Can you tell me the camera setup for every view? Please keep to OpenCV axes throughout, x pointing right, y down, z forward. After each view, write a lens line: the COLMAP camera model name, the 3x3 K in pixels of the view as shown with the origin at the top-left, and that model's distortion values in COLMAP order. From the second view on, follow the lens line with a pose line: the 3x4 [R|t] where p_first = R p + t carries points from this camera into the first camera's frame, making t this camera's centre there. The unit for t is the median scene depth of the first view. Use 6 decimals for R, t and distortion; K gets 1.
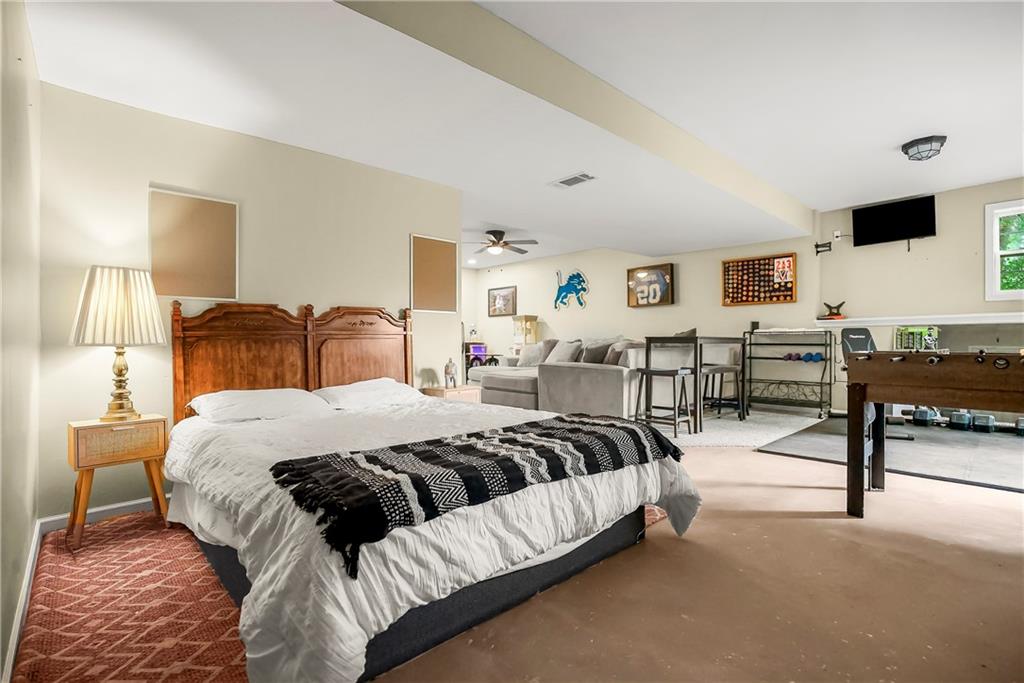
lens RADIAL K [[480.2, 0, 511.2], [0, 480.2, 340.3], [0, 0, 1]] dist [-0.002774, -0.000088]
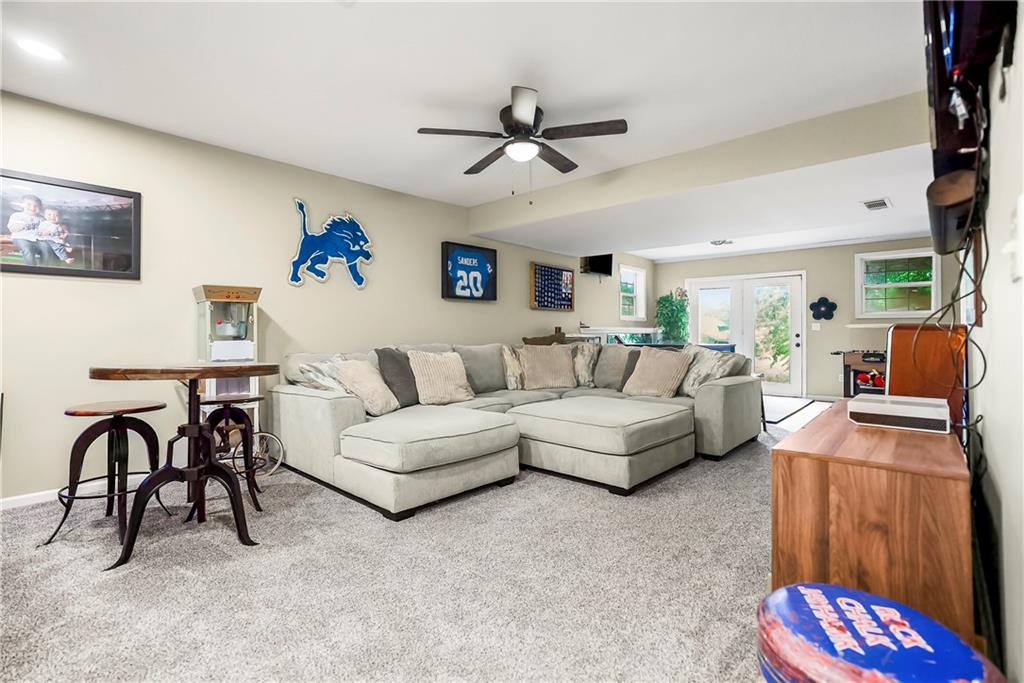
lens RADIAL K [[480.2, 0, 512.1], [0, 480.2, 337.6], [0, 0, 1]] dist [-0.002774, -0.000088]
pose [[-0.053466, 0.004263, 0.998561, -0.511681], [0.004223, 0.999983, -0.004042, -0.011045], [-0.998561, 0.004001, -0.053483, 1.099289]]
